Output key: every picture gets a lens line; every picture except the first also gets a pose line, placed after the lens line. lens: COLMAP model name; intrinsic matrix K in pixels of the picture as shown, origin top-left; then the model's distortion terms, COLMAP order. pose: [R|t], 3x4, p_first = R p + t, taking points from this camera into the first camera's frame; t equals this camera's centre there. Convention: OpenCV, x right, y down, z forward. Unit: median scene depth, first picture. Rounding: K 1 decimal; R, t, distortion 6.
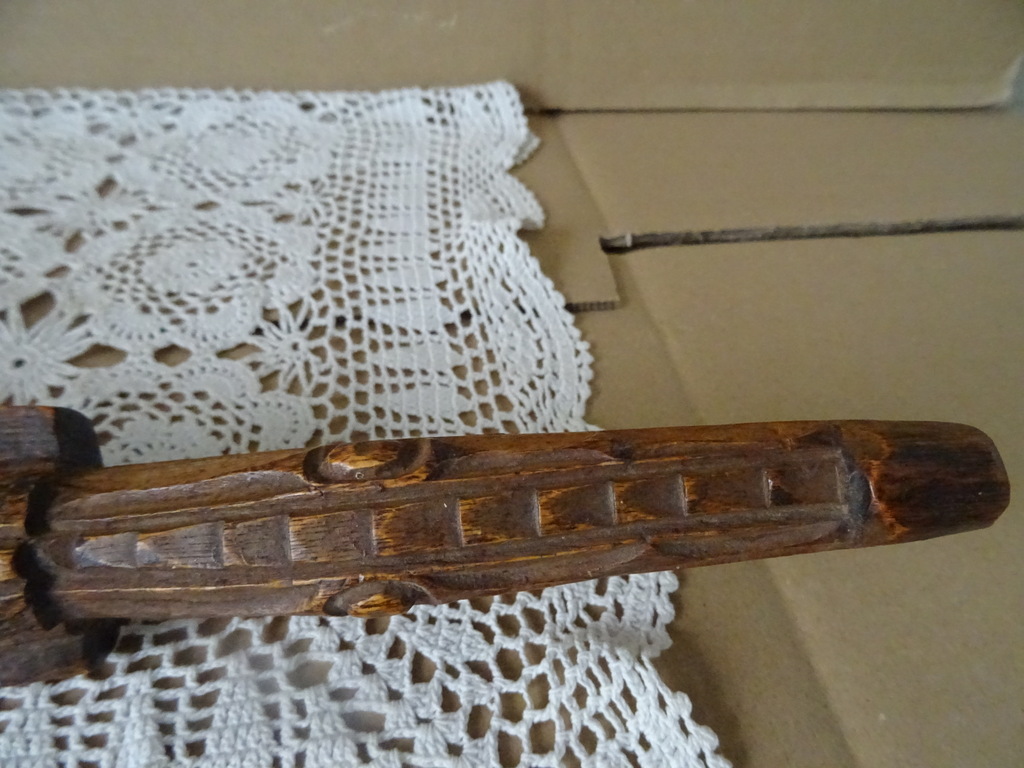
lens RADIAL K [[722.0, 0, 512.0], [0, 722.0, 384.0], [0, 0, 1]] dist [-0.003264, -0.002441]
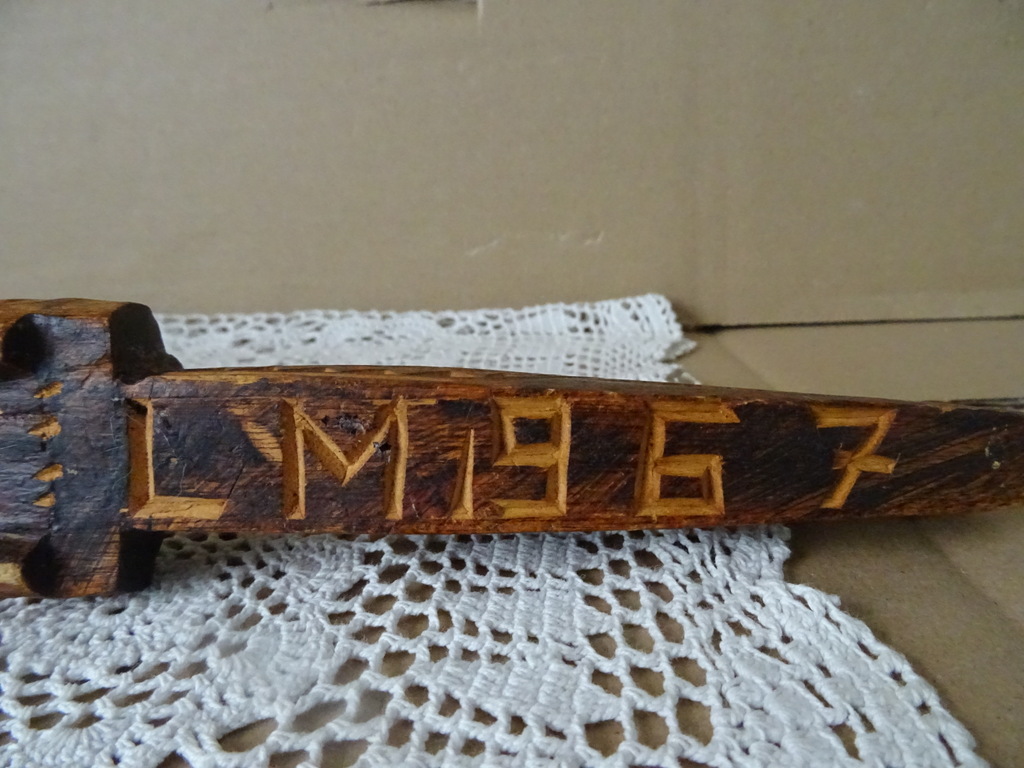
lens RADIAL K [[722.9, 0, 512.0], [0, 722.9, 384.0], [0, 0, 1]] dist [-0.009205, -0.003463]
pose [[0.975996, -0.027140, -0.216091, 0.008543], [-0.072365, 0.895420, -0.439302, 0.110300], [0.205415, 0.444395, 0.871962, 0.220598]]
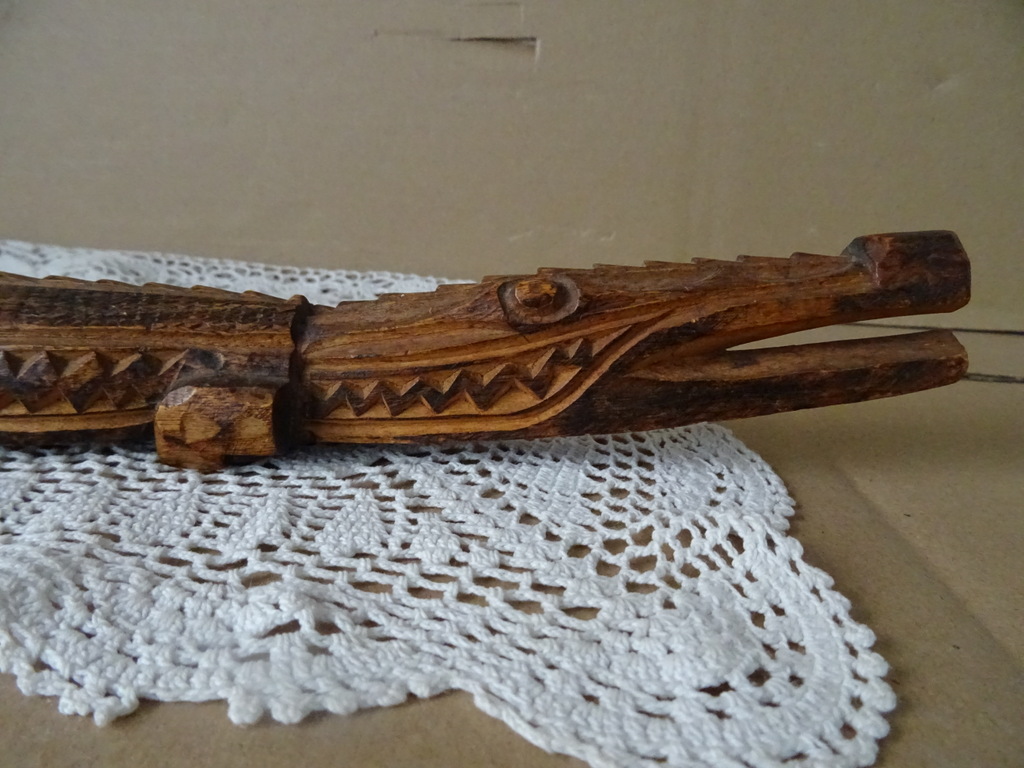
lens RADIAL K [[722.0, 0, 512.0], [0, 722.0, 384.0], [0, 0, 1]] dist [-0.003264, -0.002441]
pose [[0.976640, 0.063702, -0.205222, 0.023014], [-0.151138, 0.882524, -0.445319, 0.312208], [0.152745, 0.465933, 0.871536, 0.002258]]
